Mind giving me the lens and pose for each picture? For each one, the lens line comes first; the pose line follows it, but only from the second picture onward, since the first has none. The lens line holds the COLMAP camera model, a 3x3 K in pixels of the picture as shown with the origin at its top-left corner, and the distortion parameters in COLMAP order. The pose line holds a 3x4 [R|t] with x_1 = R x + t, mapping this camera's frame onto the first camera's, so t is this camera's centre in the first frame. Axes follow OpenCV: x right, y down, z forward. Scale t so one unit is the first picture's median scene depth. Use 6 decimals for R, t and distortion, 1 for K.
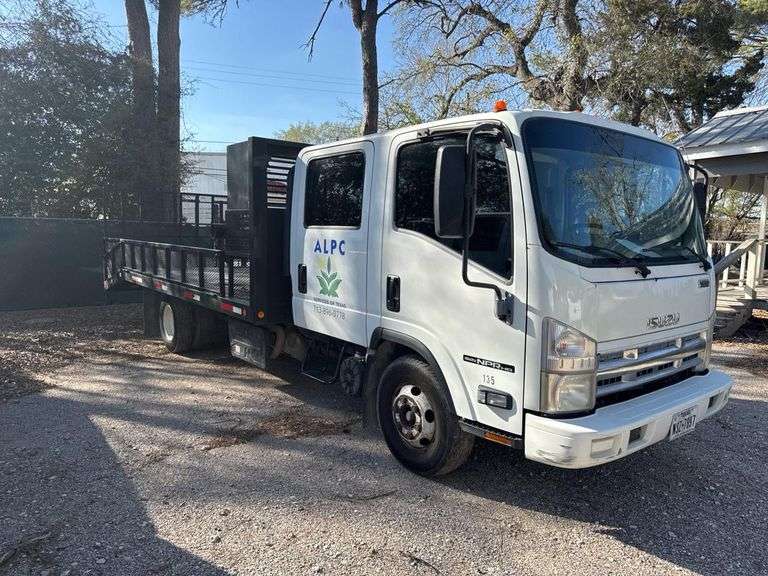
lens RADIAL K [[562.8, 0, 363.5], [0, 562.8, 287.5], [0, 0, 1]] dist [0.005307, -0.000568]
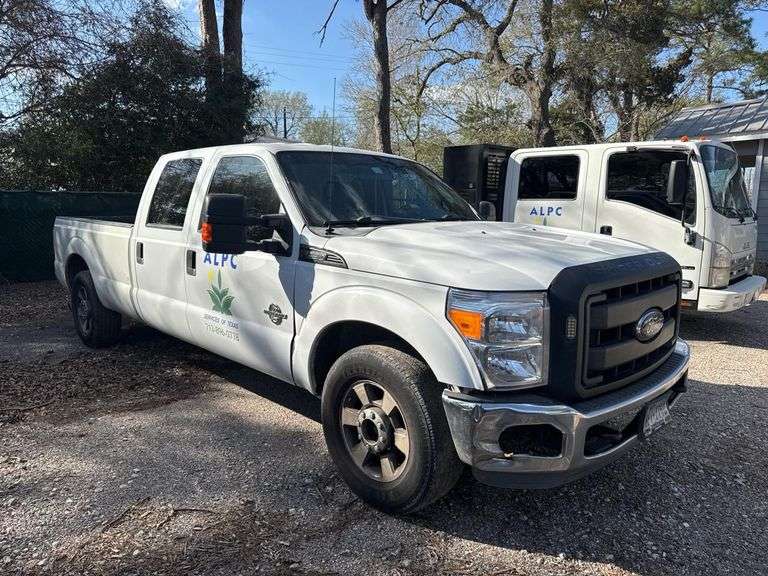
lens RADIAL K [[562.8, 0, 363.5], [0, 562.8, 287.5], [0, 0, 1]] dist [0.005307, -0.000568]
pose [[0.988438, -0.034825, 0.147574, -0.828073], [0.026392, 0.997925, 0.058726, 0.041075], [-0.149313, -0.054152, 0.987306, -0.581239]]
